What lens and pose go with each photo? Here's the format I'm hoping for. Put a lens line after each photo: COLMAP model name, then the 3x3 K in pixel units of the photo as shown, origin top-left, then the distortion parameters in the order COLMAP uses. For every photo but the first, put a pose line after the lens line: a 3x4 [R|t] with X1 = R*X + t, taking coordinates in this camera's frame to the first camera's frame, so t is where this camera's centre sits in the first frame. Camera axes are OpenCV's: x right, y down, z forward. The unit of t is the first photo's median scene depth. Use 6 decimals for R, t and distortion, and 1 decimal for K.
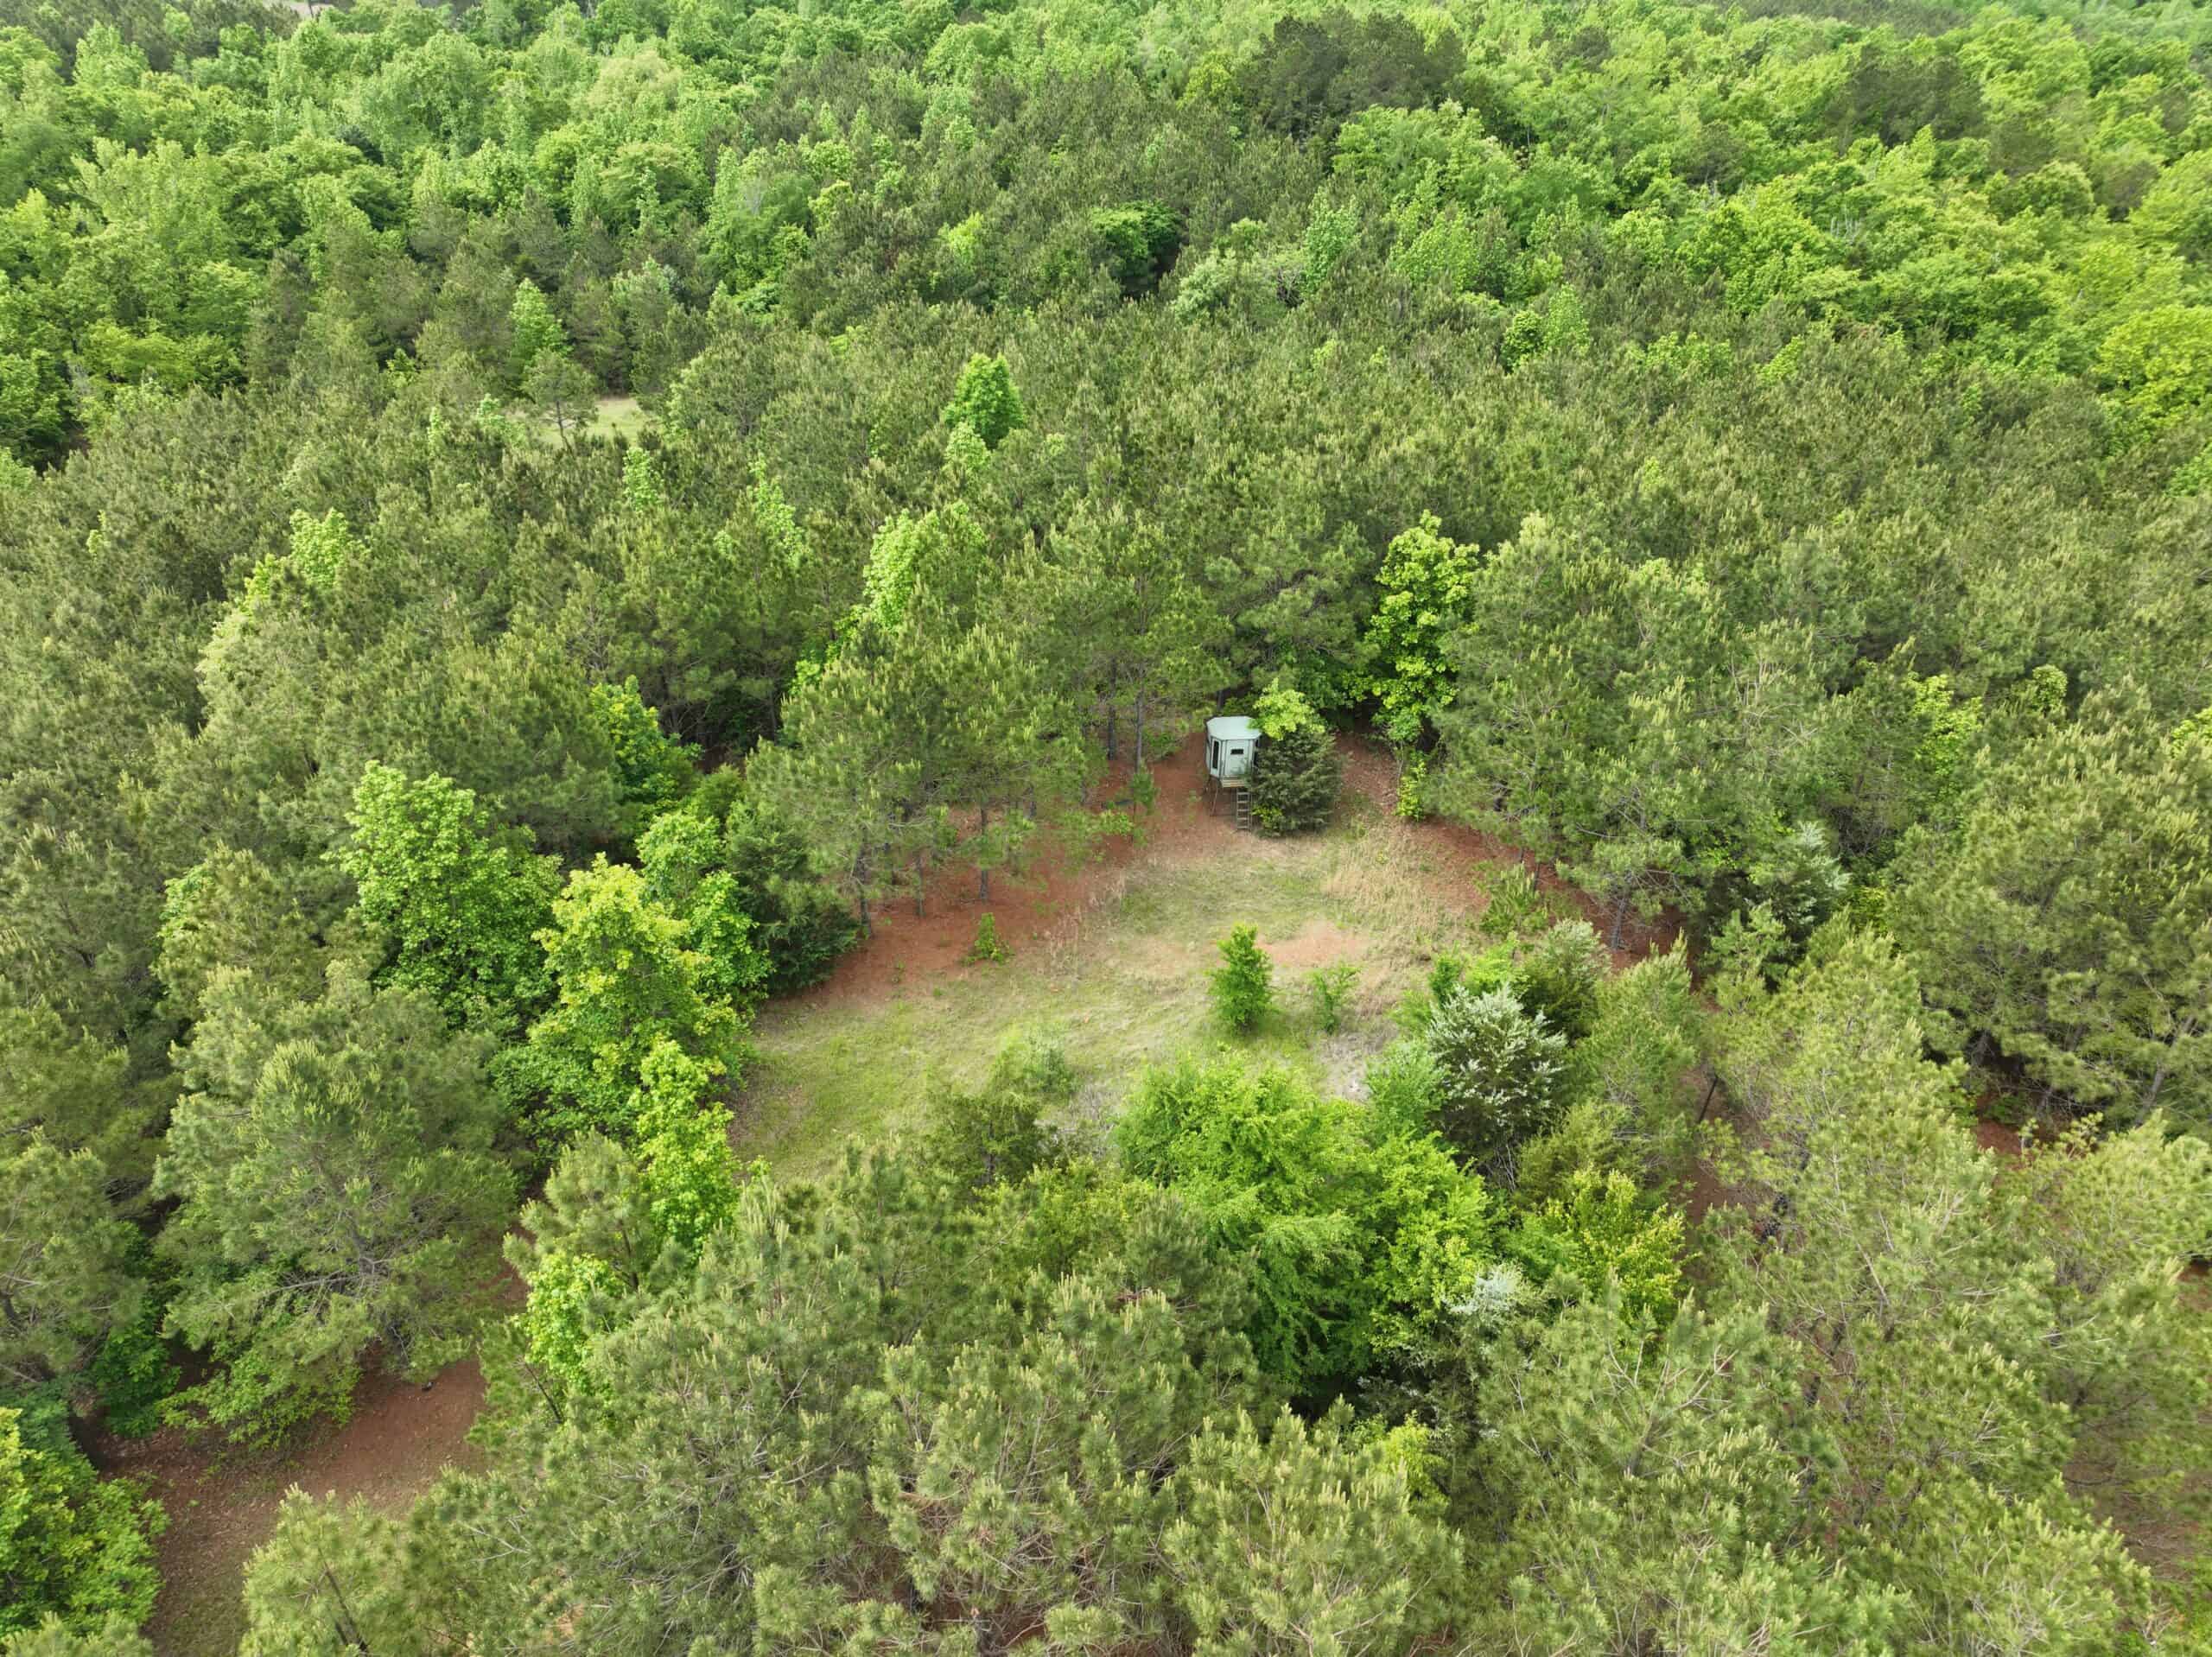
lens RADIAL K [[1568.7, 0, 1110.5], [0, 1568.7, 813.1], [0, 0, 1]] dist [-0.006957, 0.029127]
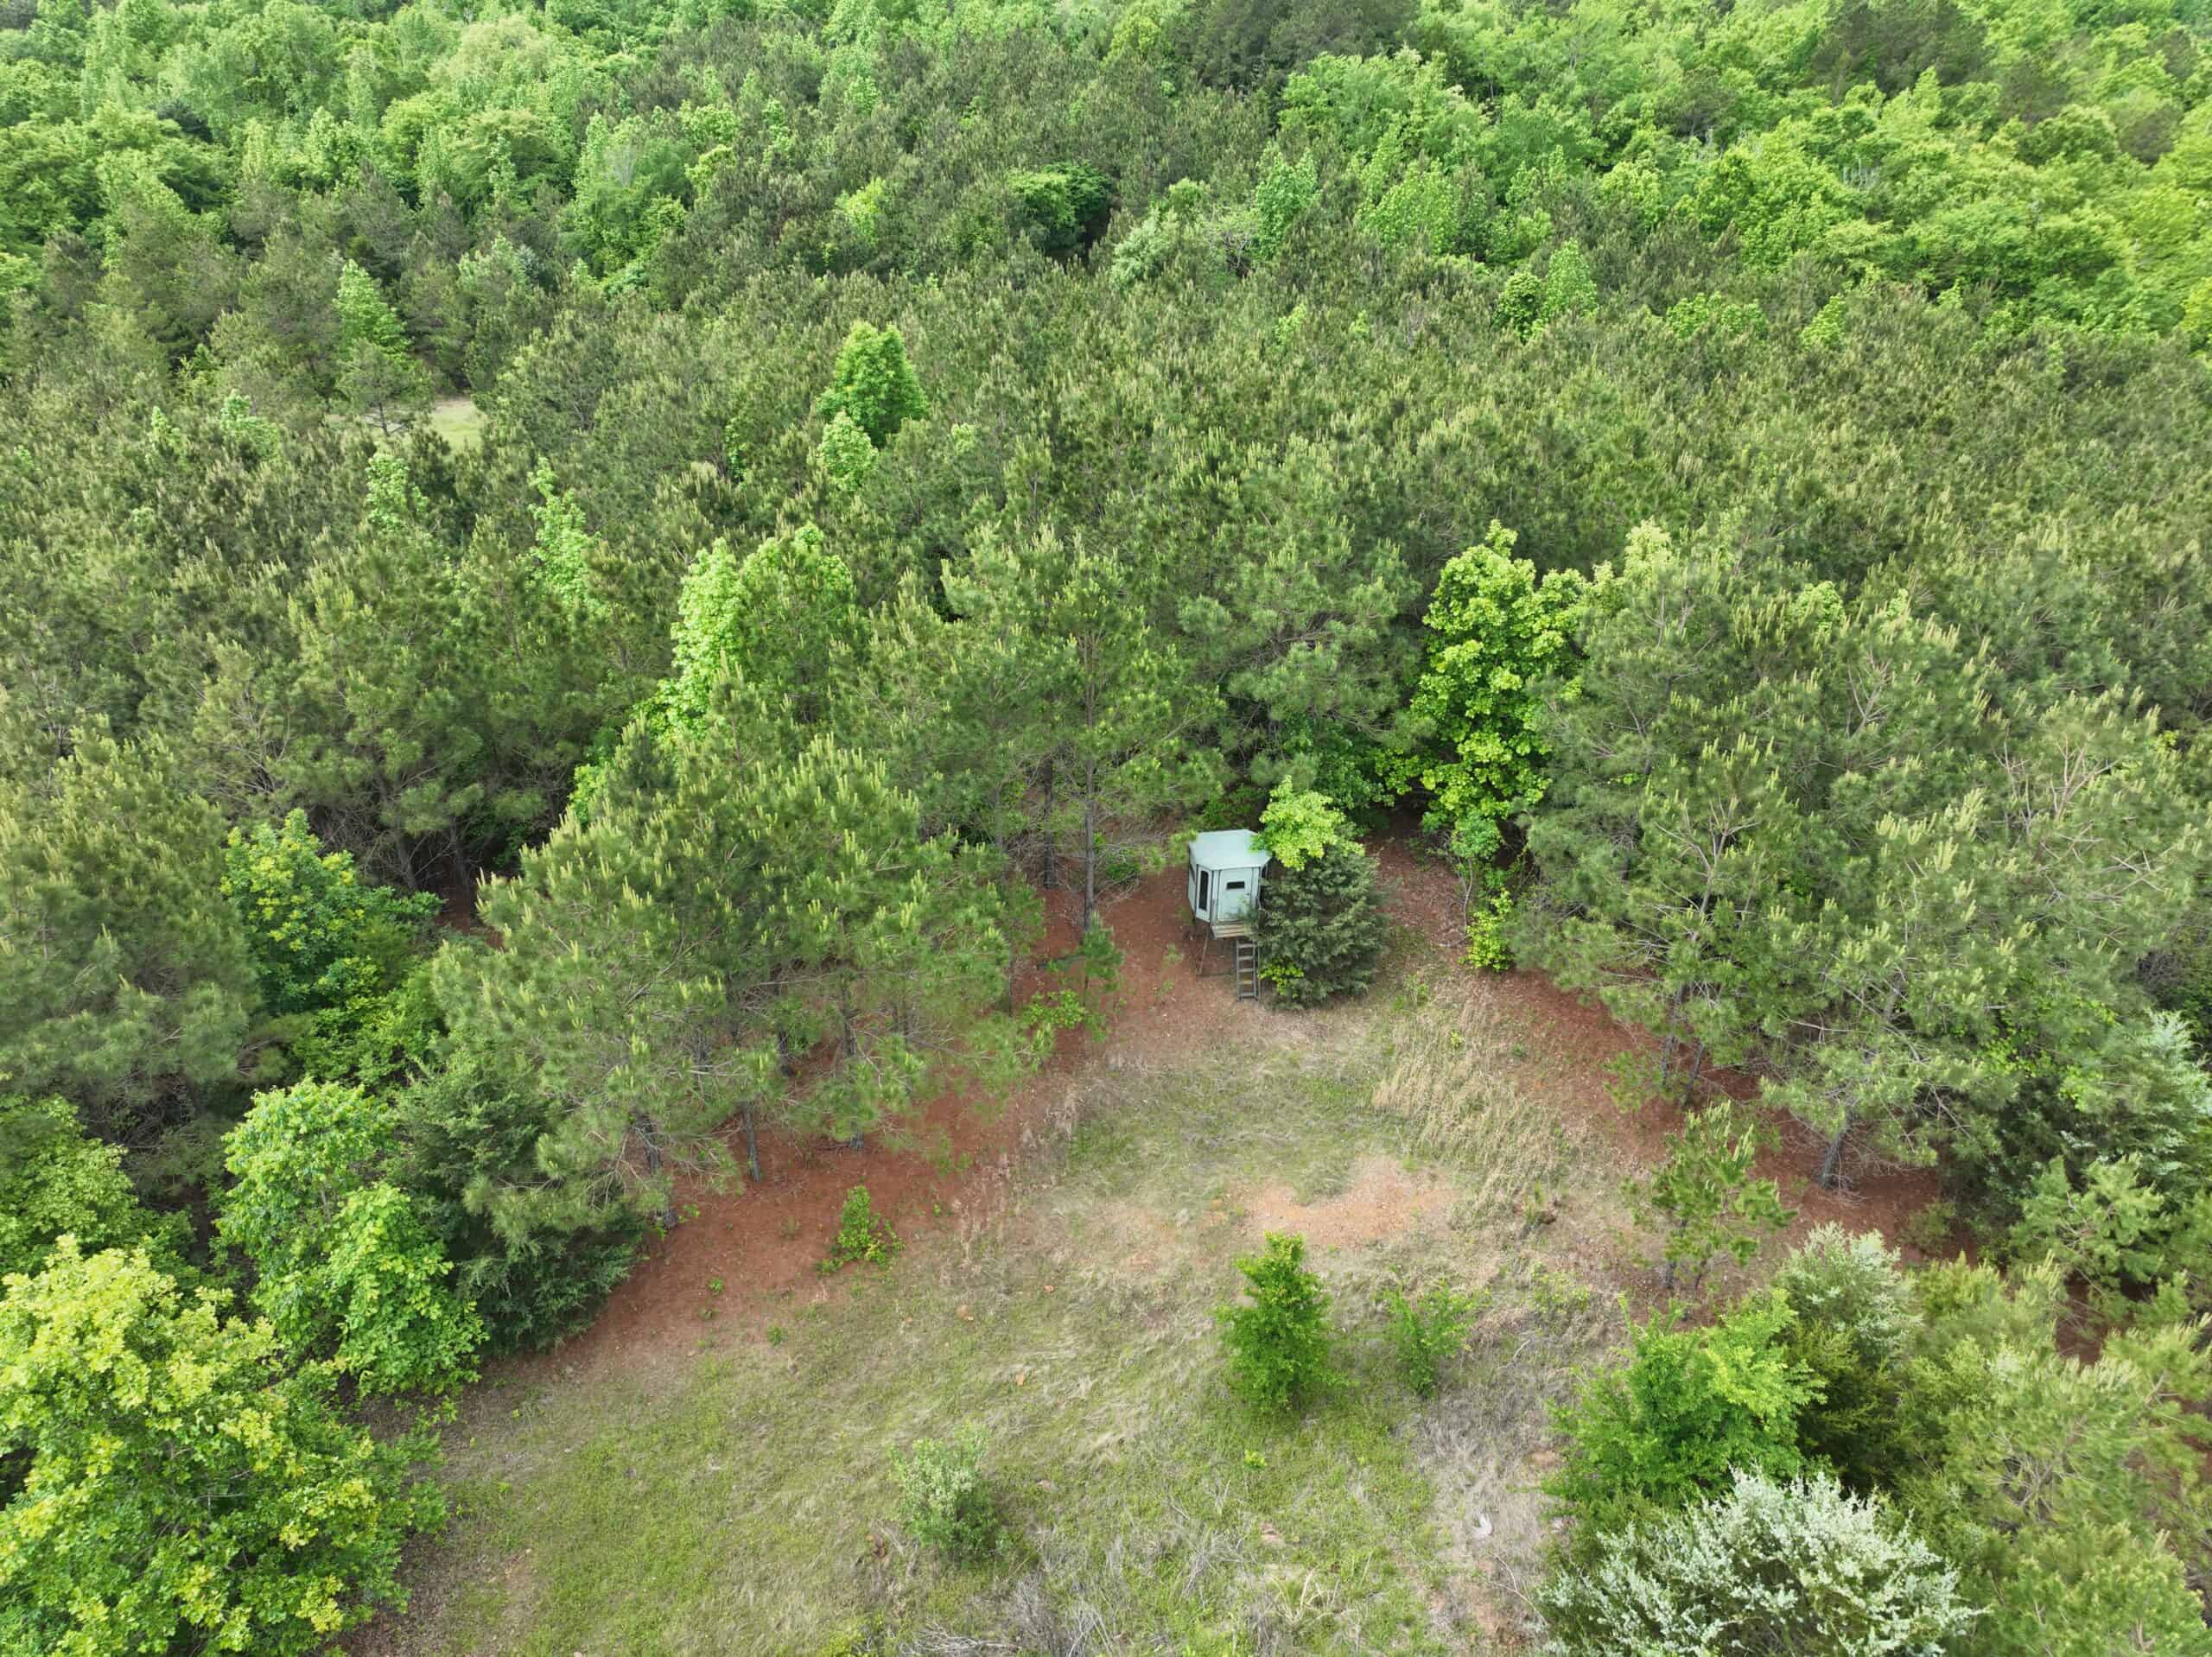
lens RADIAL K [[1568.7, 0, 1110.5], [0, 1568.7, 813.1], [0, 0, 1]] dist [-0.006957, 0.029127]
pose [[0.998855, -0.029944, 0.037313, 0.001348], [0.029881, 0.999551, 0.002245, -0.033168], [-0.037364, -0.001127, 0.999301, 0.148003]]
